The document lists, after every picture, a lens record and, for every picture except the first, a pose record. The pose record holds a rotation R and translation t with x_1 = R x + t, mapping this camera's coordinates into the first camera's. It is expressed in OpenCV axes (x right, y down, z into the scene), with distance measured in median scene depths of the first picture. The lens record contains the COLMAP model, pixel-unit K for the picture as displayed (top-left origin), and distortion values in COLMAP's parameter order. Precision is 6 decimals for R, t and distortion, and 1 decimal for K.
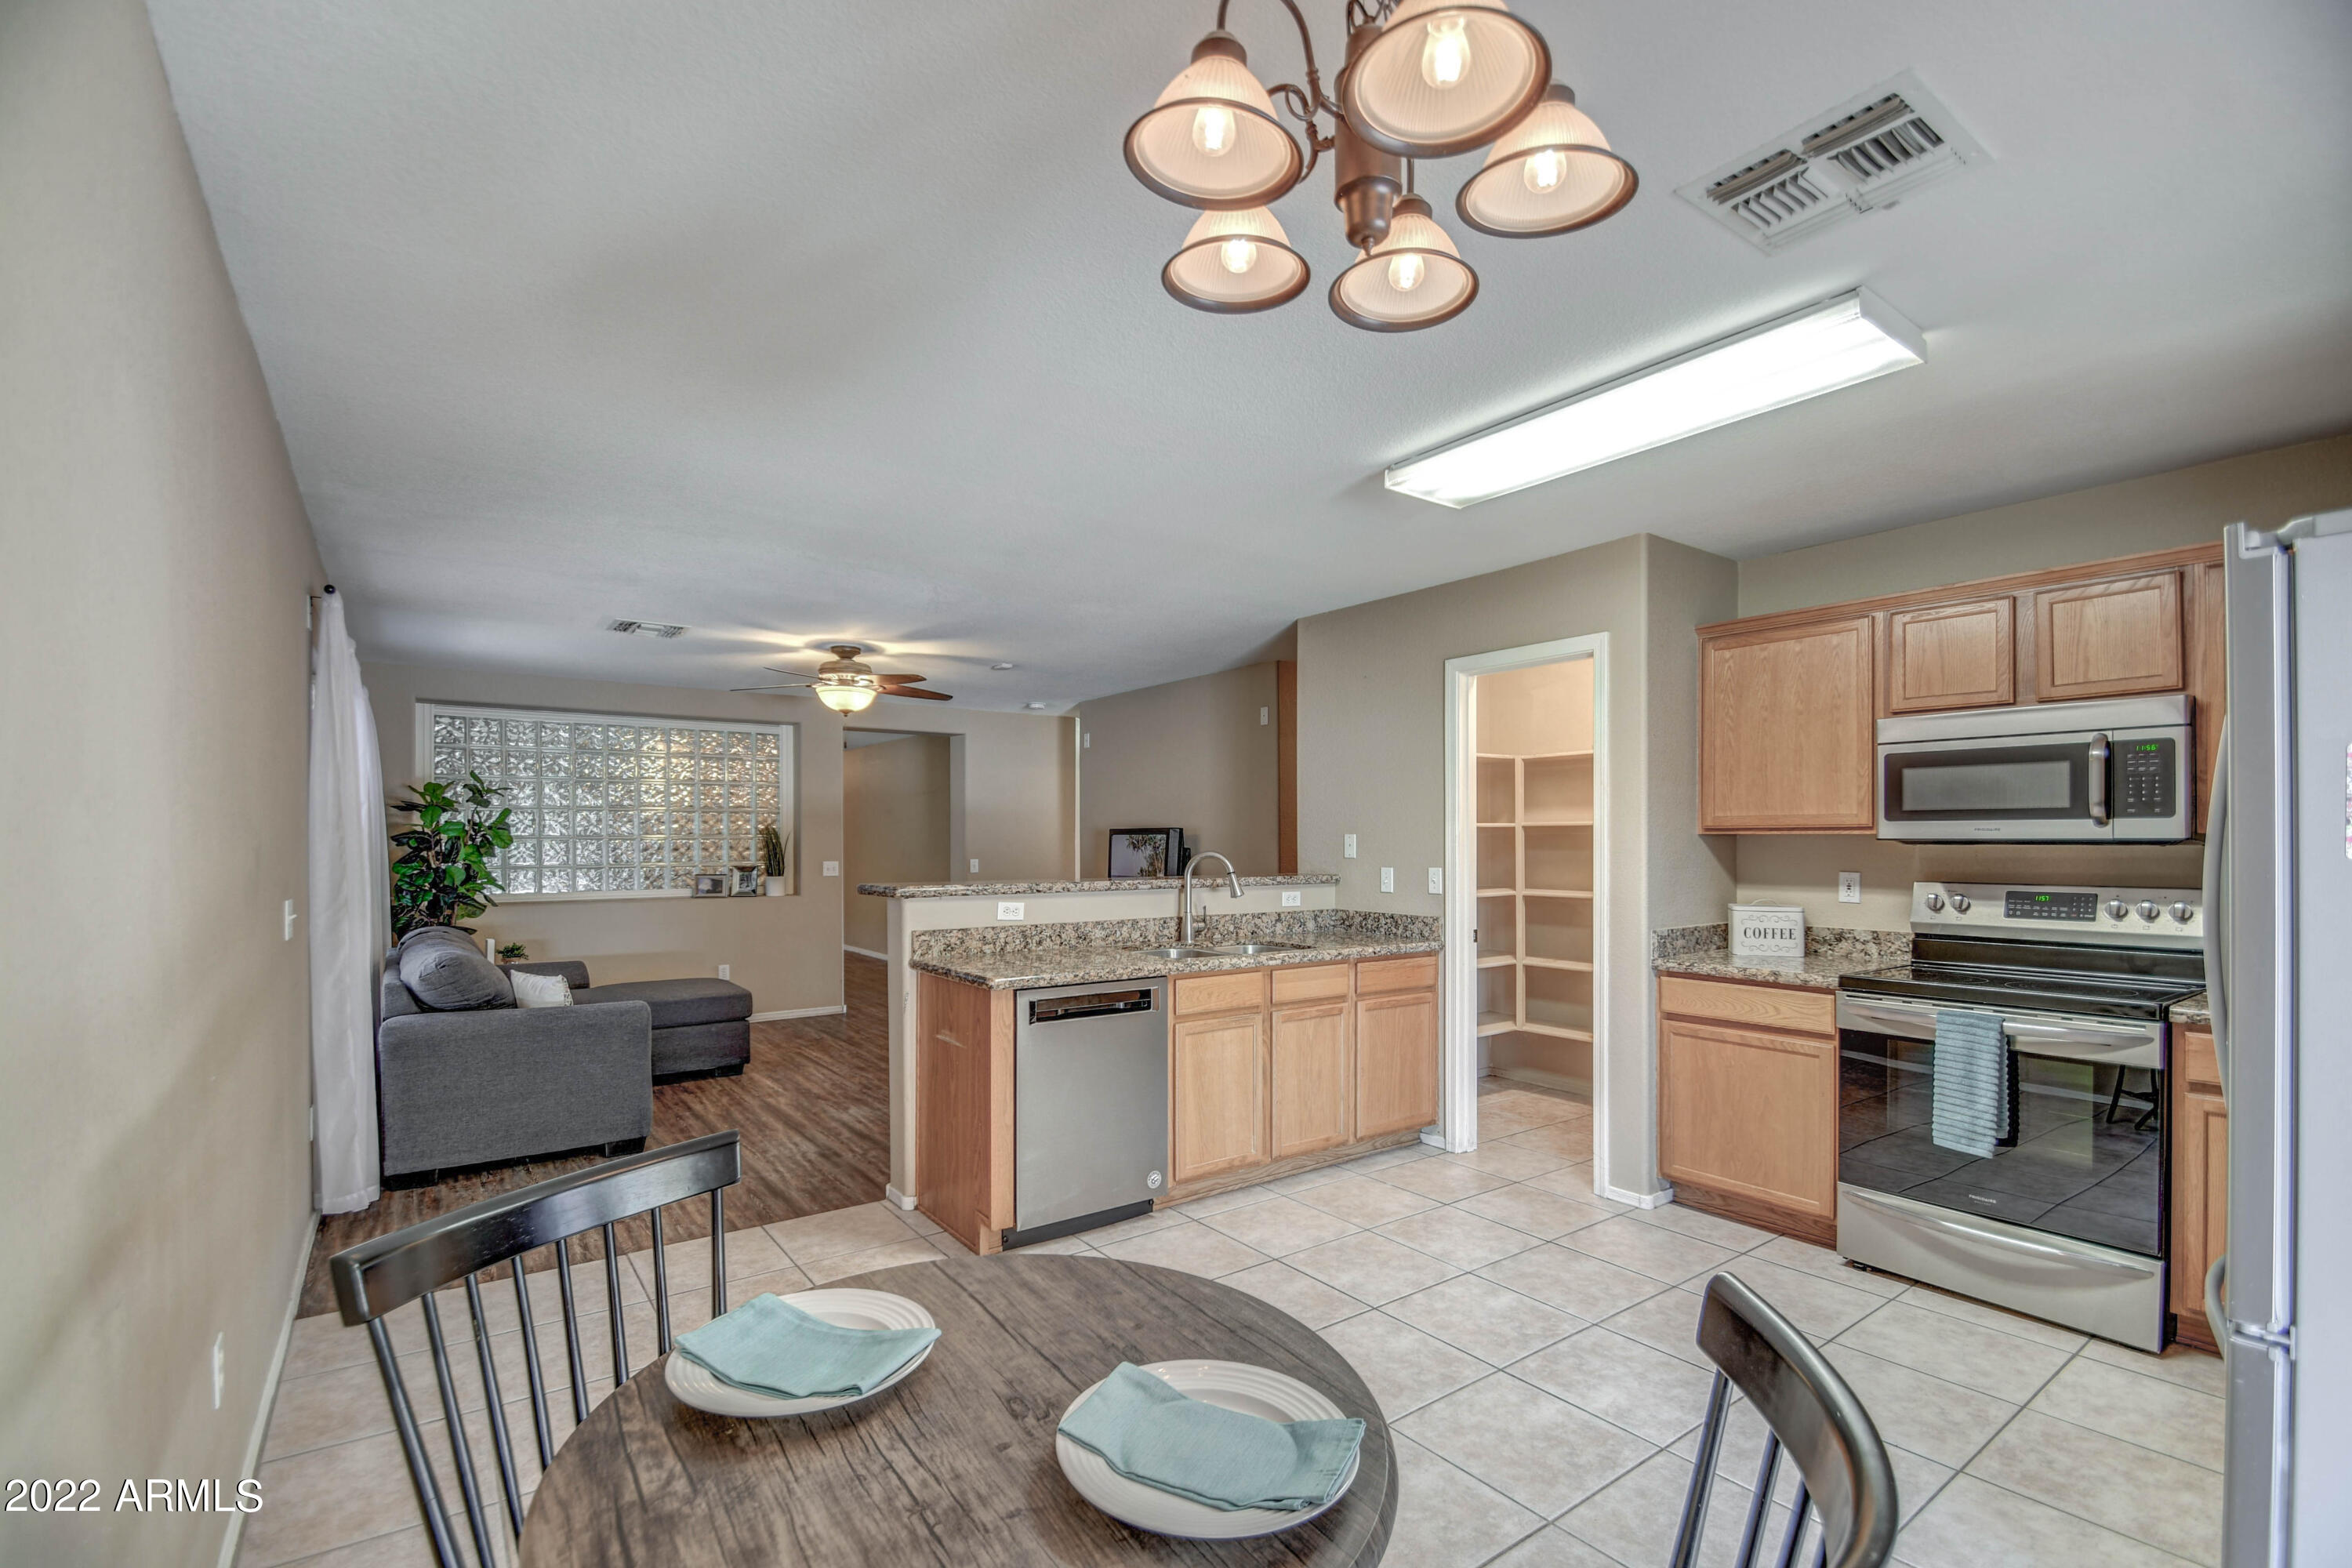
lens RADIAL K [[1036.3, 0, 1193.6], [0, 1036.3, 841.2], [0, 0, 1]] dist [0.016348, -0.000439]
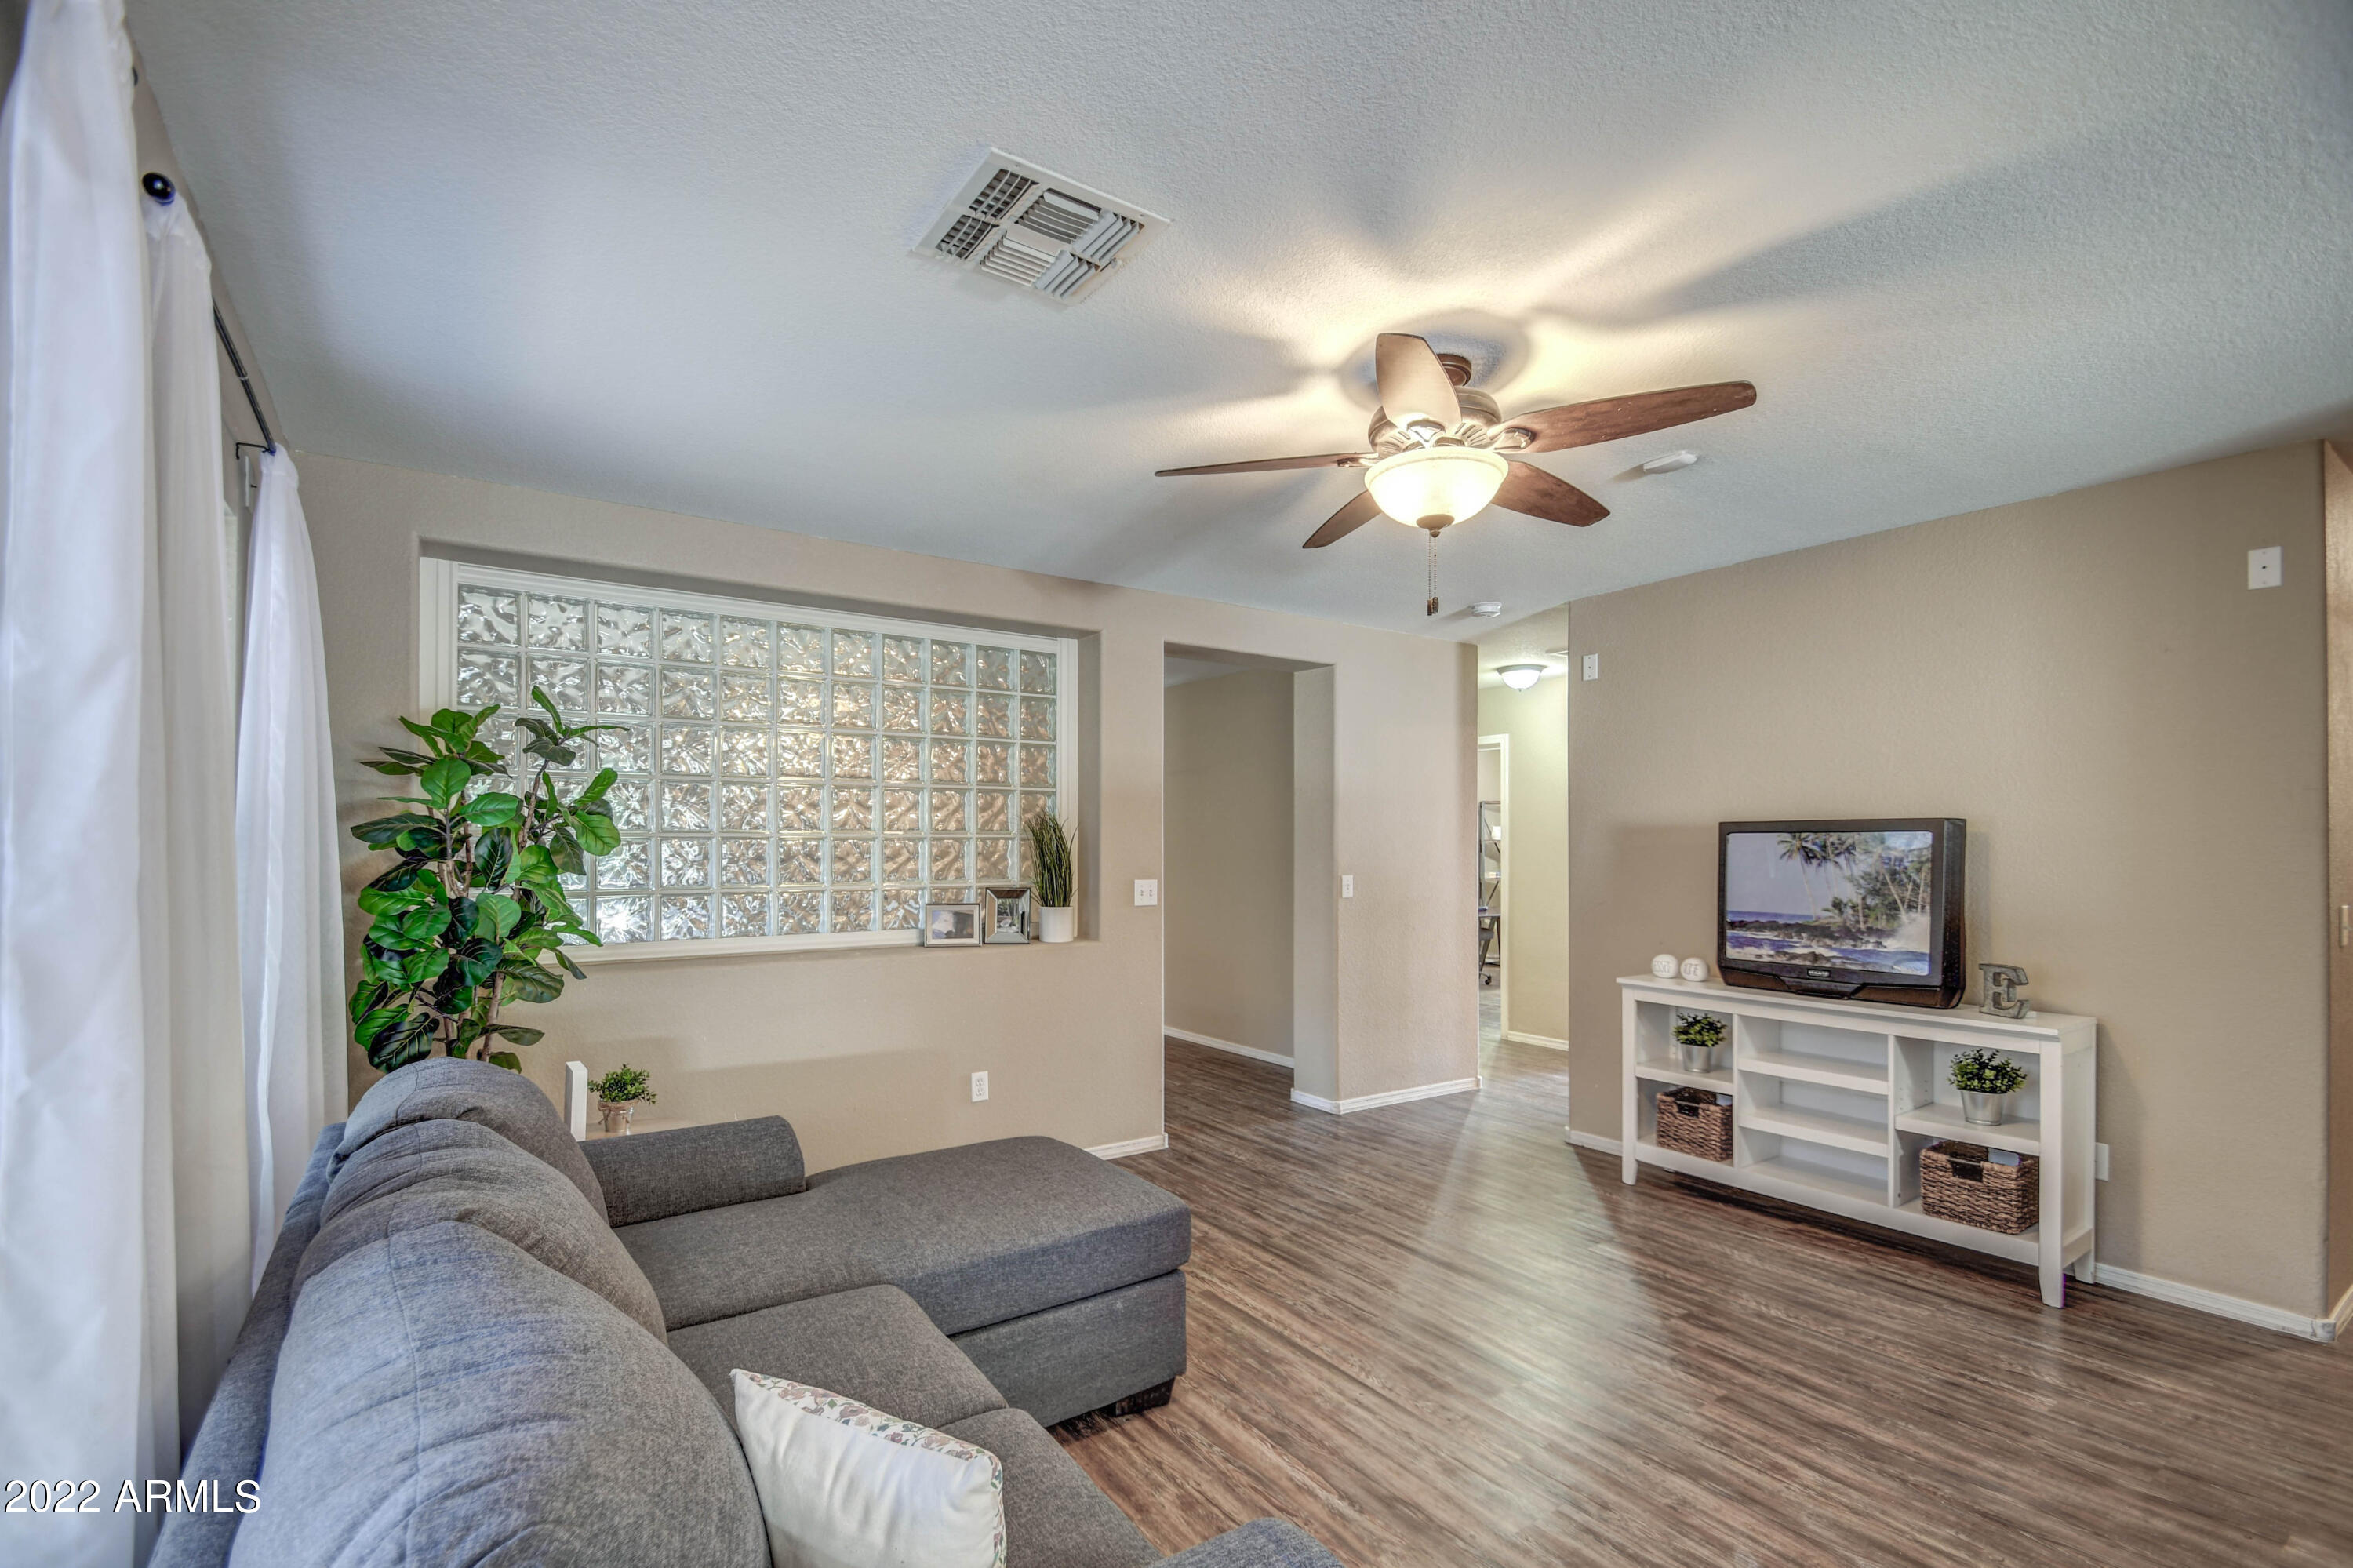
lens RADIAL K [[1036.8, 0, 1194.1], [0, 1036.8, 841.2], [0, 0, 1]] dist [0.016348, -0.000439]
pose [[0.999690, 0.003271, -0.024673, -0.390786], [-0.003445, 0.999969, -0.007010, 0.002890], [0.024649, 0.007092, 0.999671, 0.550214]]
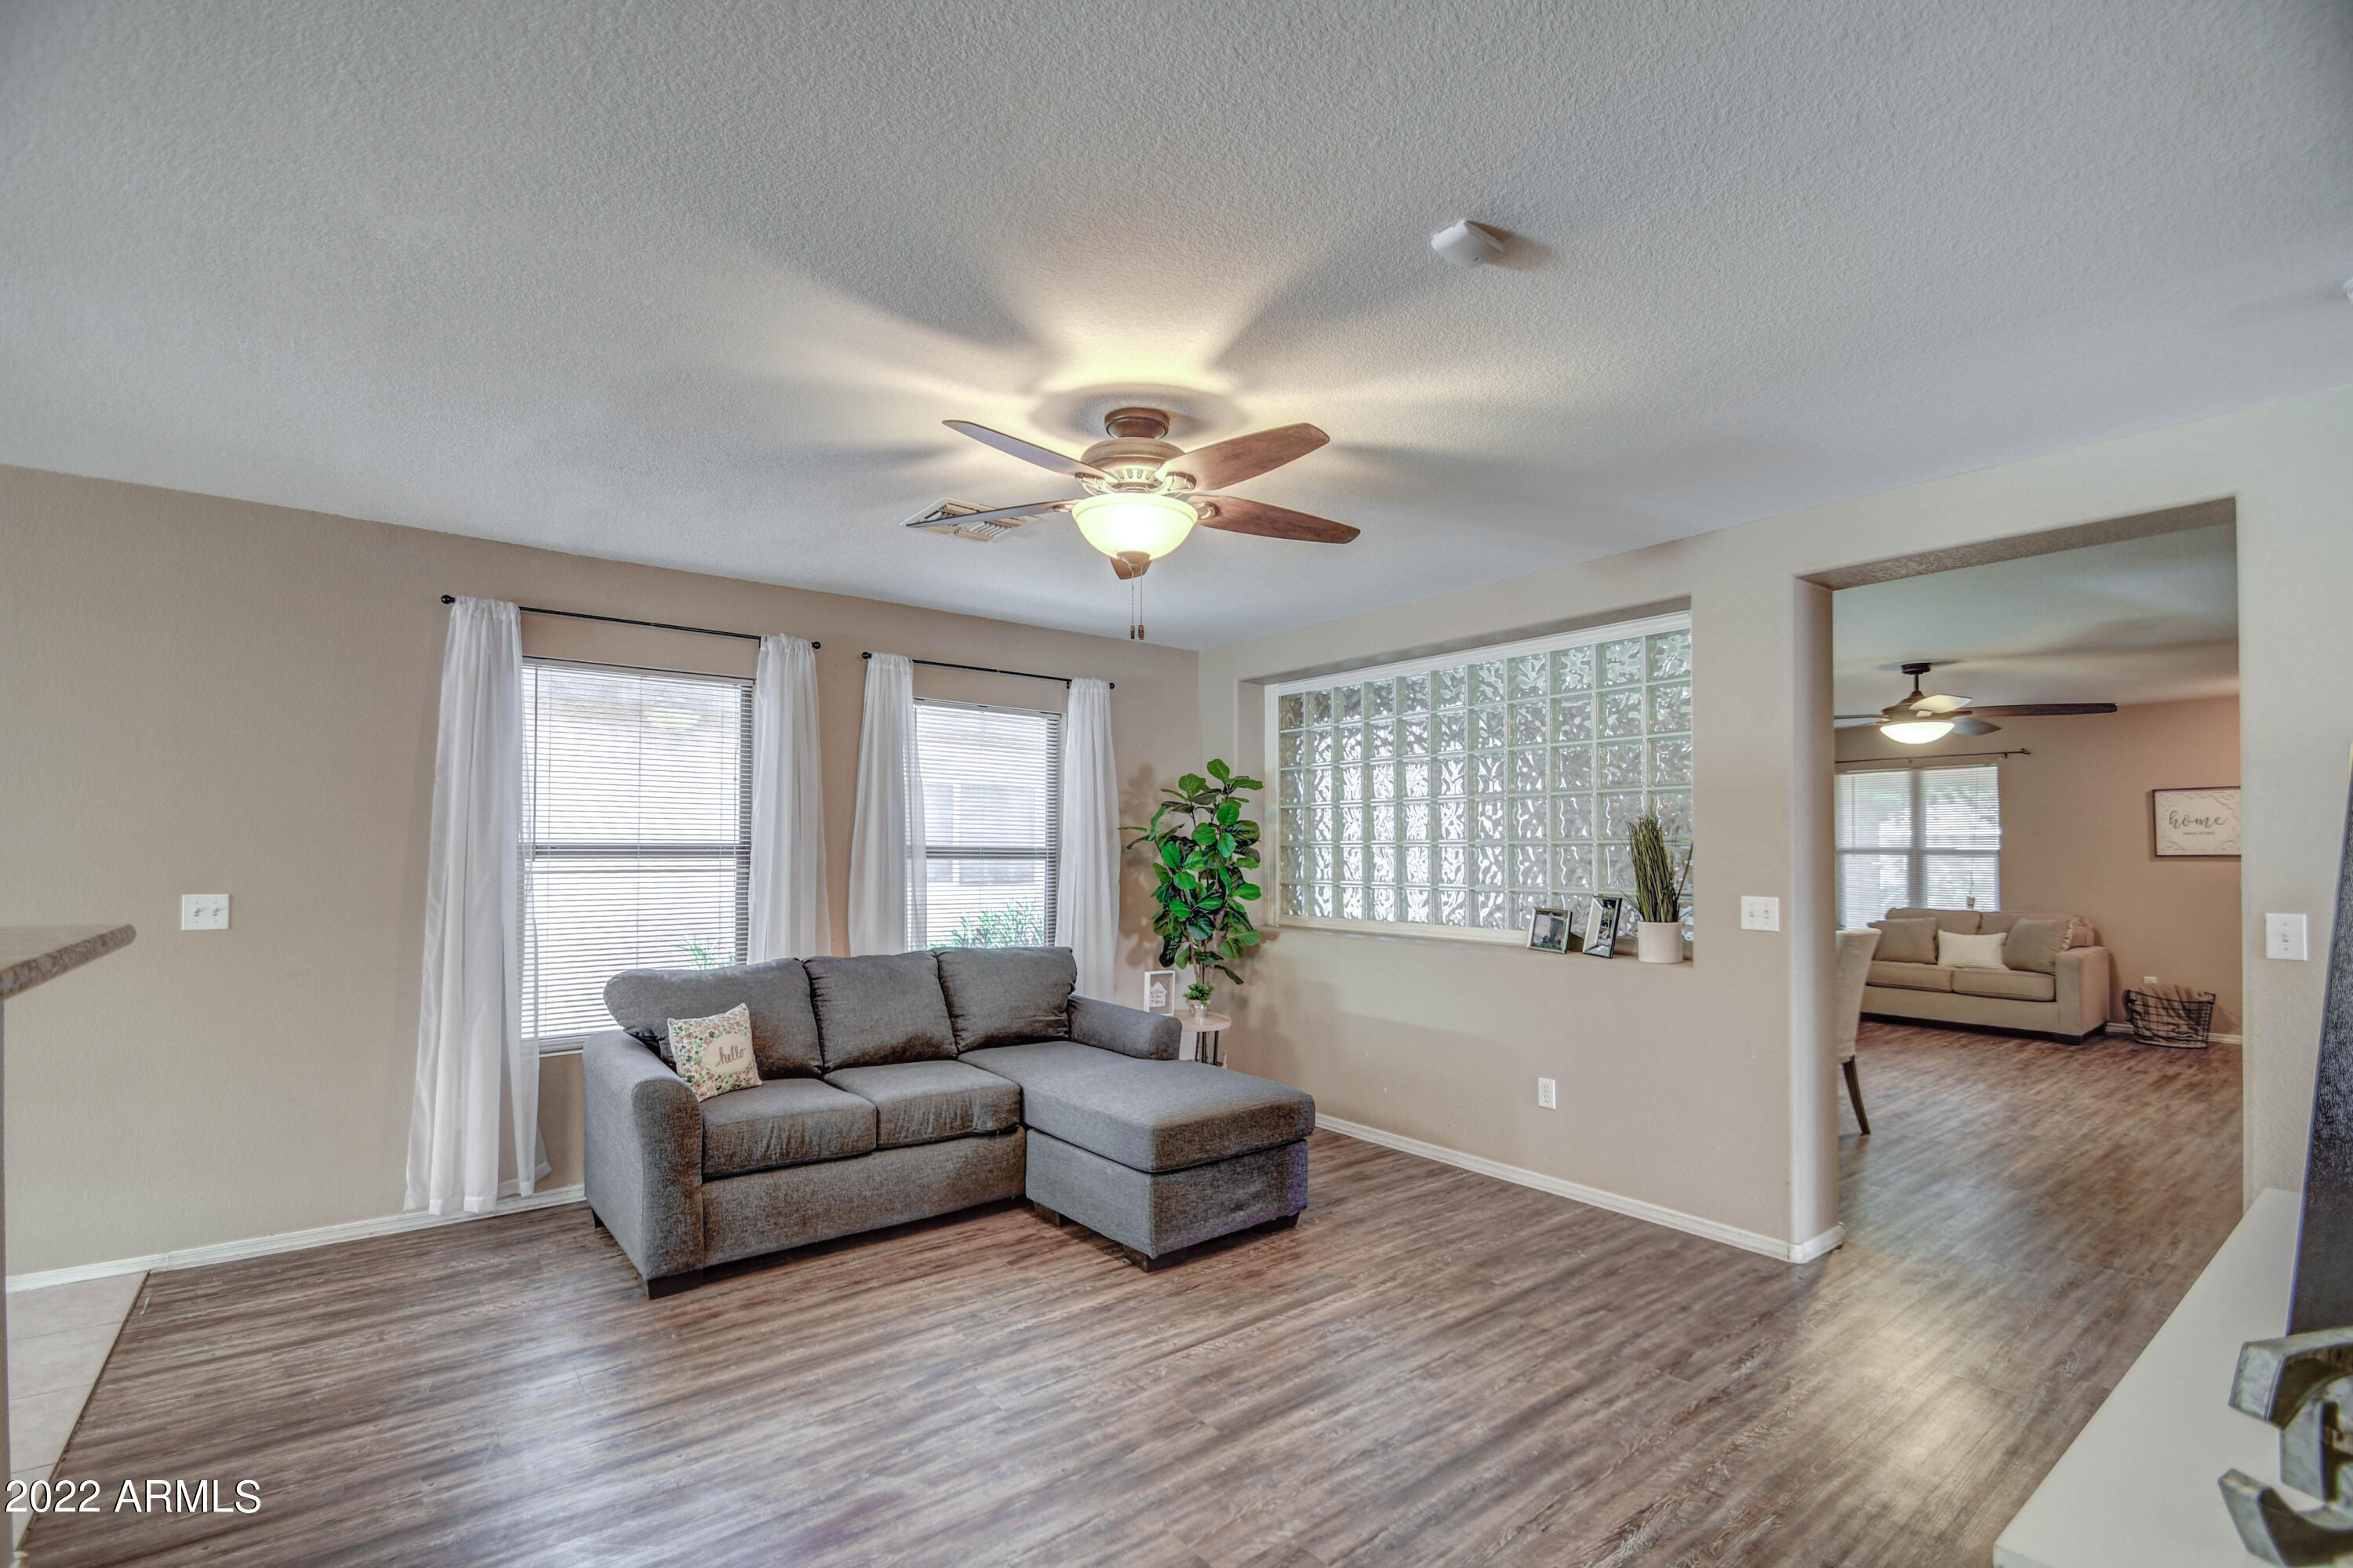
lens RADIAL K [[1053.0, 0, 1152.0], [0, 1053.0, 828.7], [0, 0, 1]] dist [-0.001595, -0.000991]
pose [[0.003598, -0.024992, -0.999681, 0.115098], [-0.006802, 0.999664, -0.025016, 0.004692], [0.999970, 0.006890, 0.003427, 0.940114]]
